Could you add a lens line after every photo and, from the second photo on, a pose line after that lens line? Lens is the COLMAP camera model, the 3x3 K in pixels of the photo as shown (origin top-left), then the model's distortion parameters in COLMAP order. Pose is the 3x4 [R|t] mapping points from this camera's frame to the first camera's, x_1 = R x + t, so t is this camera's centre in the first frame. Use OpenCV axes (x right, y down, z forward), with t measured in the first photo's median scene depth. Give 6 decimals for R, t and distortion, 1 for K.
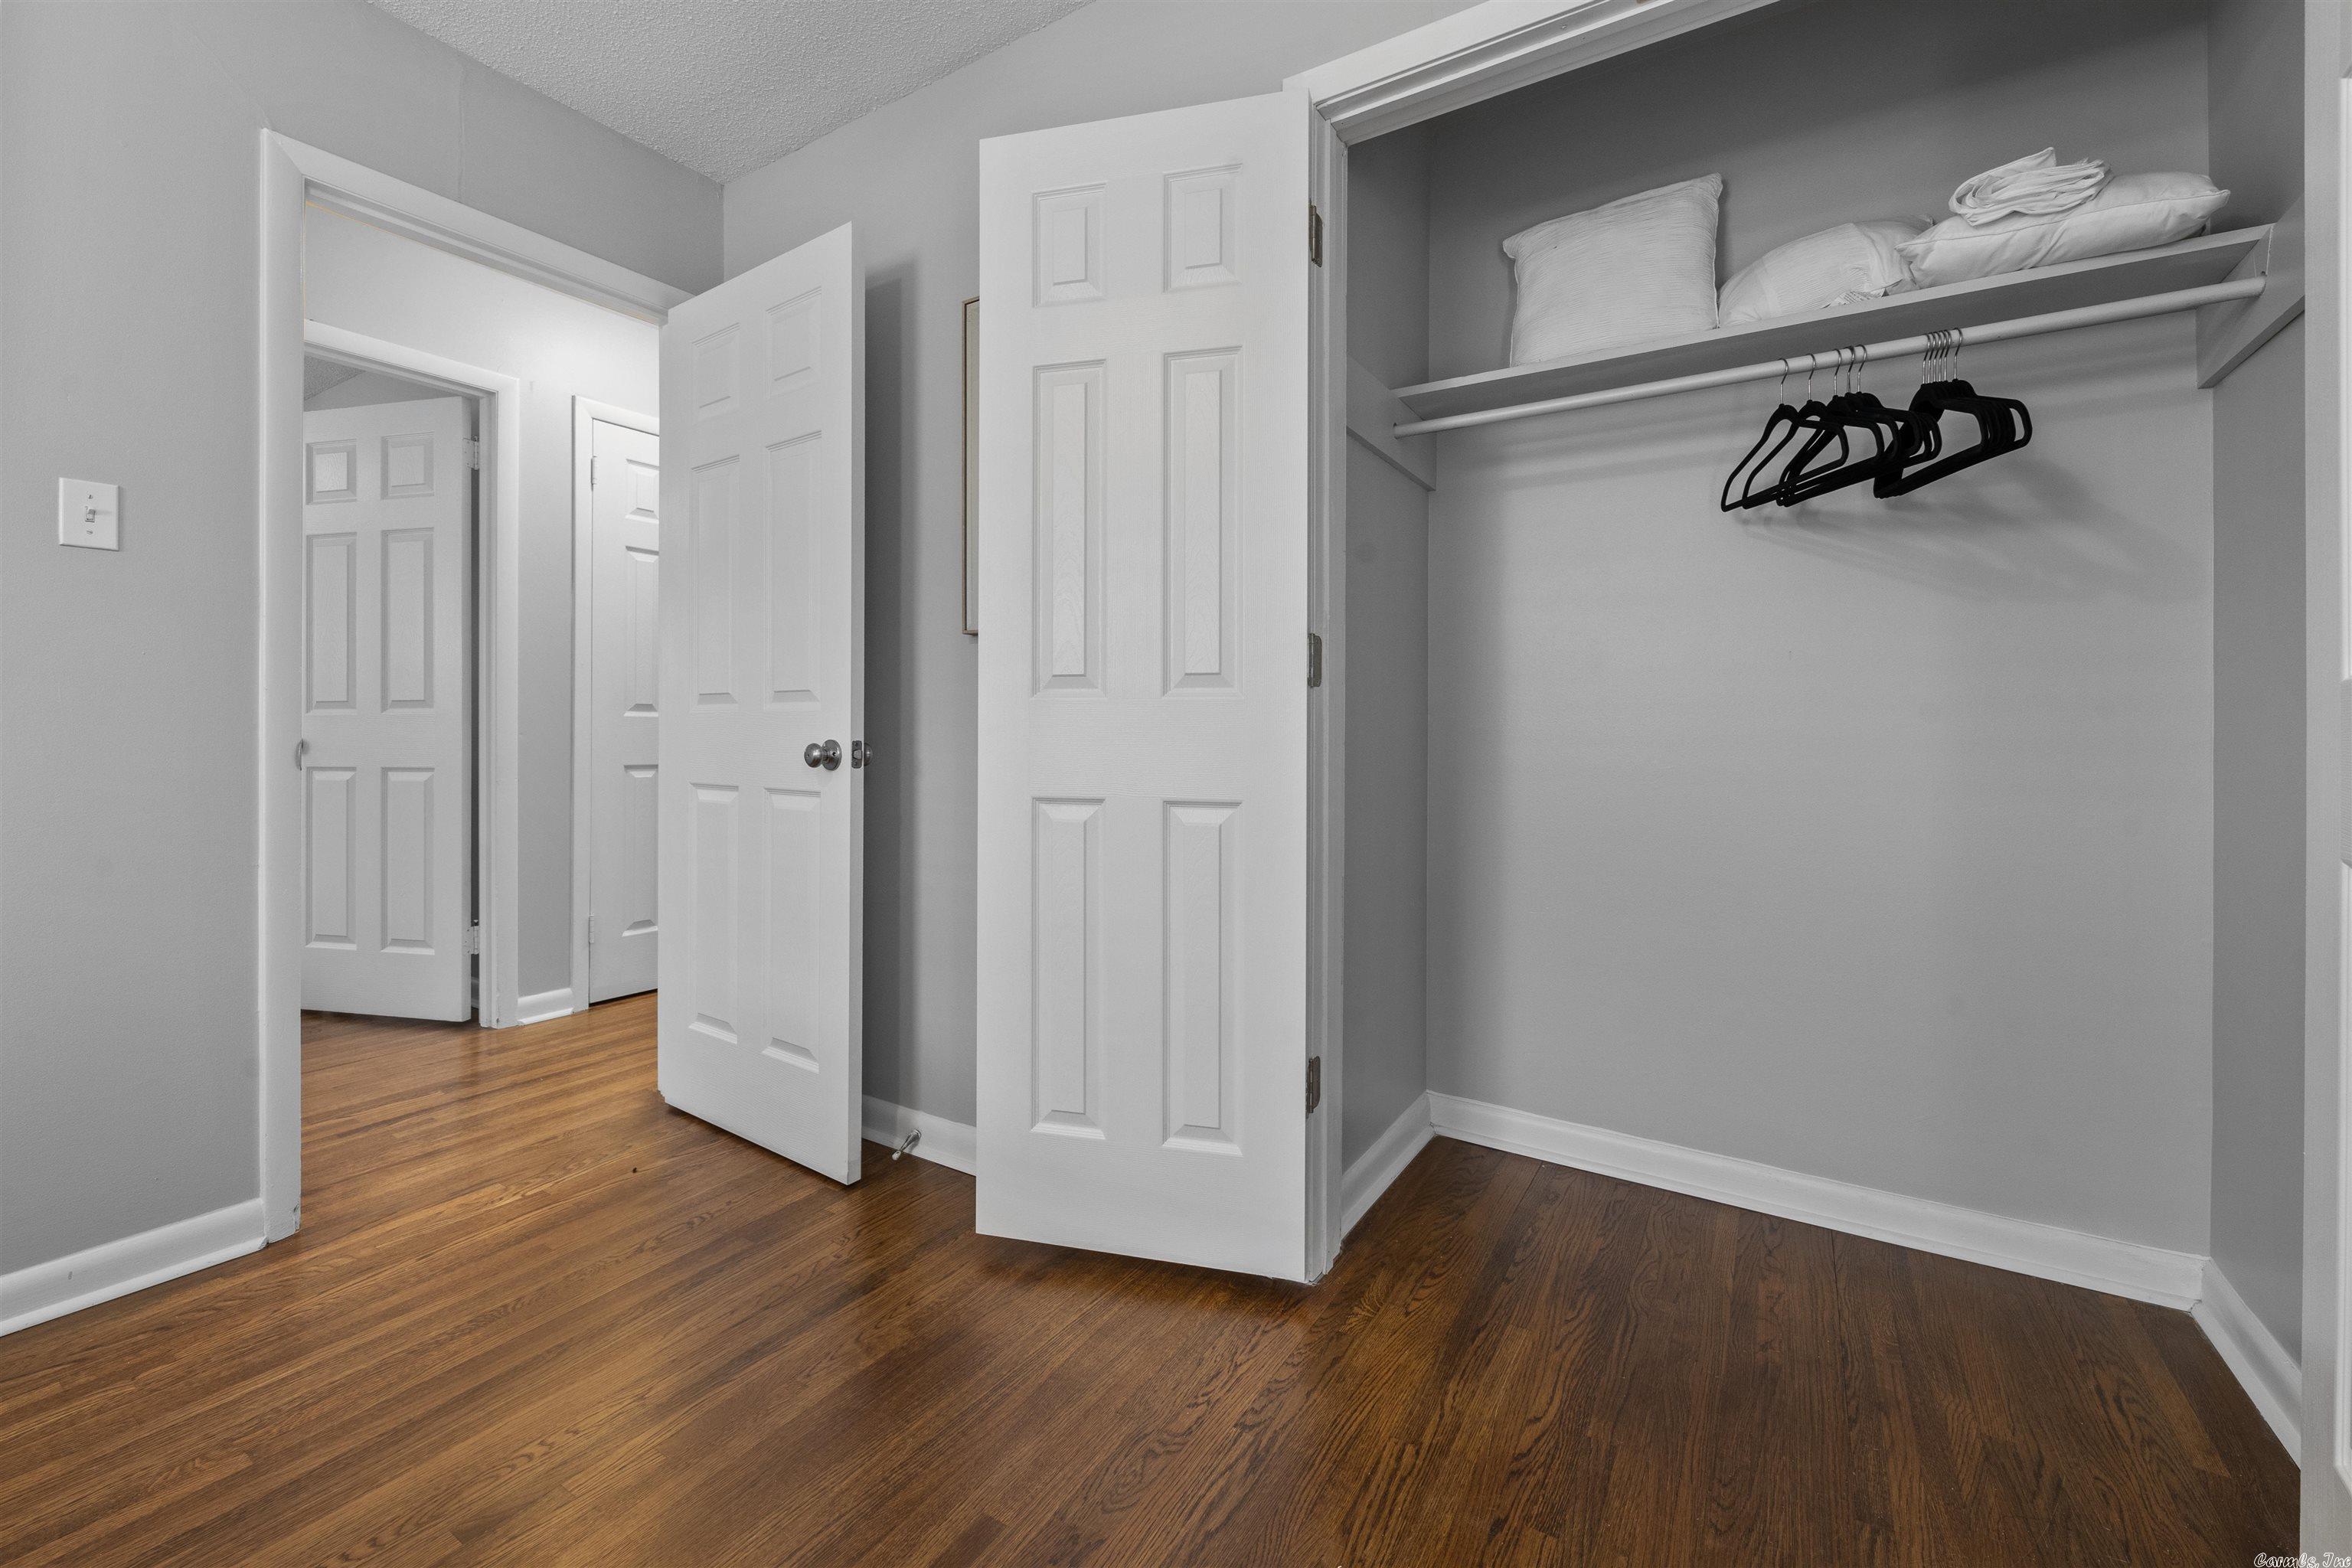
lens RADIAL K [[976.0, 0, 1145.6], [0, 976.0, 731.1], [0, 0, 1]] dist [0.006908, -0.004535]
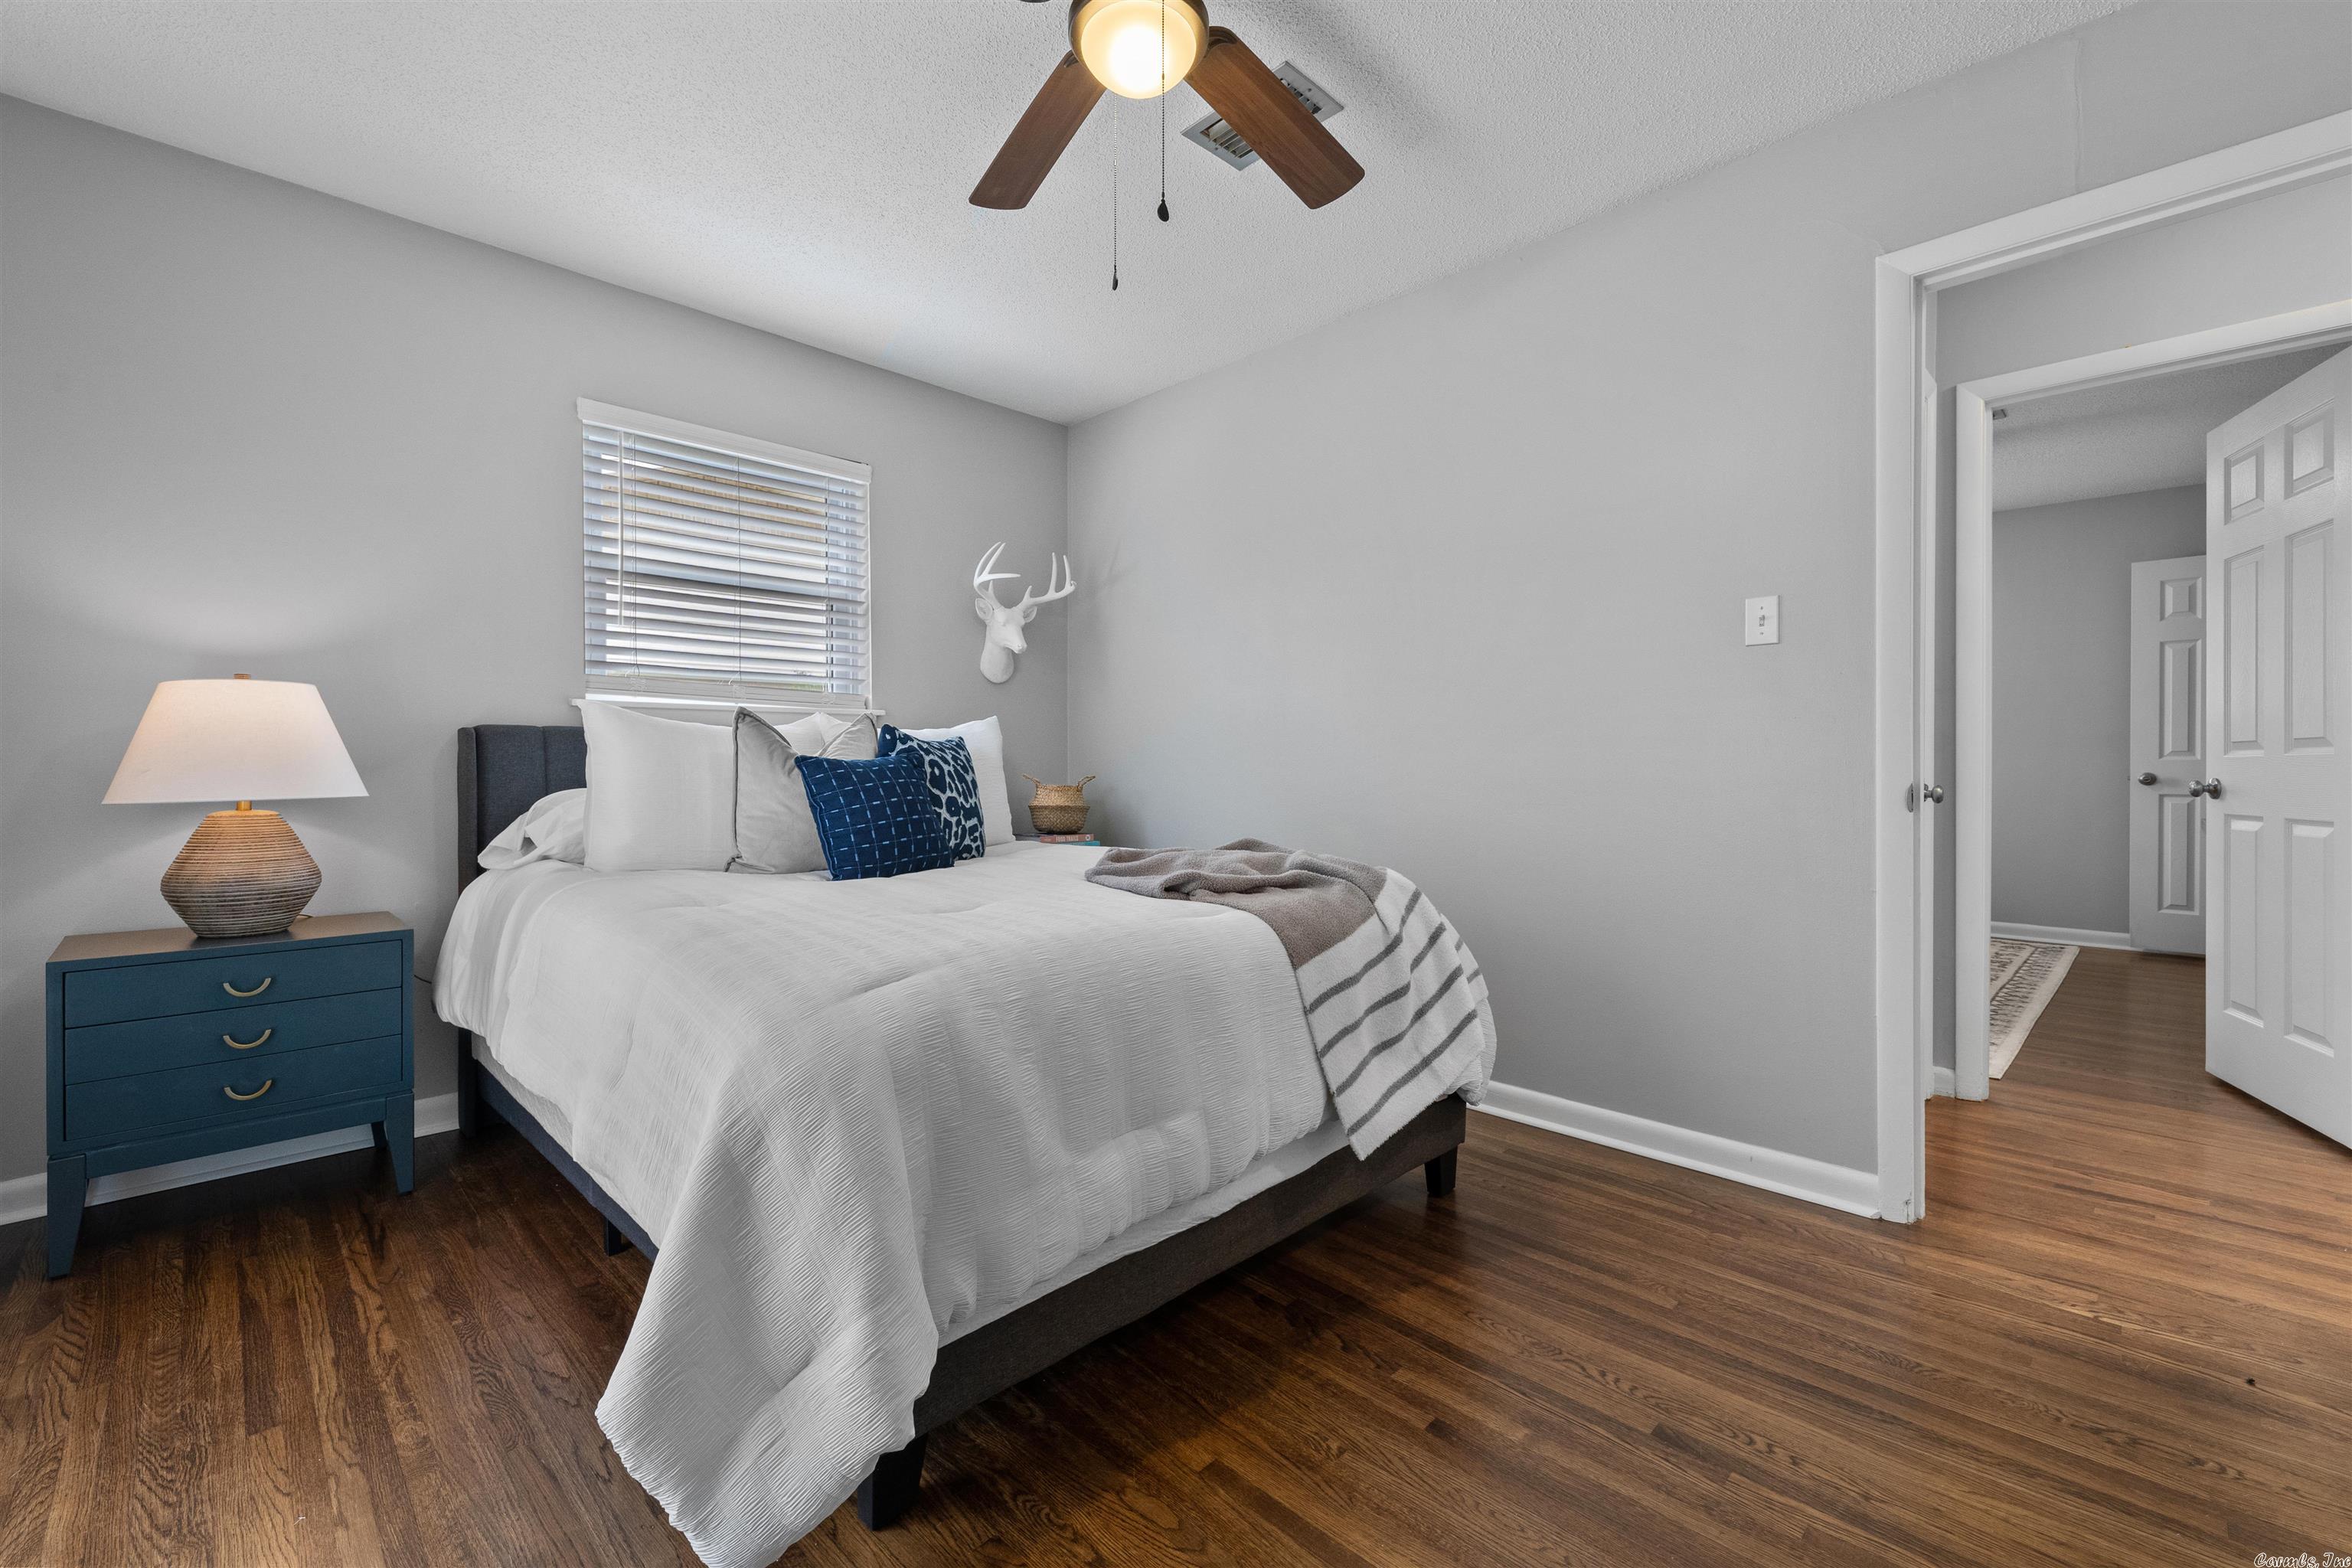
lens RADIAL K [[976.0, 0, 1187.9], [0, 976.0, 773.0], [0, 0, 1]] dist [0.006908, -0.004535]
pose [[-0.198312, 0.006083, -0.980120, 0.410231], [-0.000839, 0.999979, 0.006376, -0.011289], [0.980139, 0.002087, -0.198303, 0.432348]]
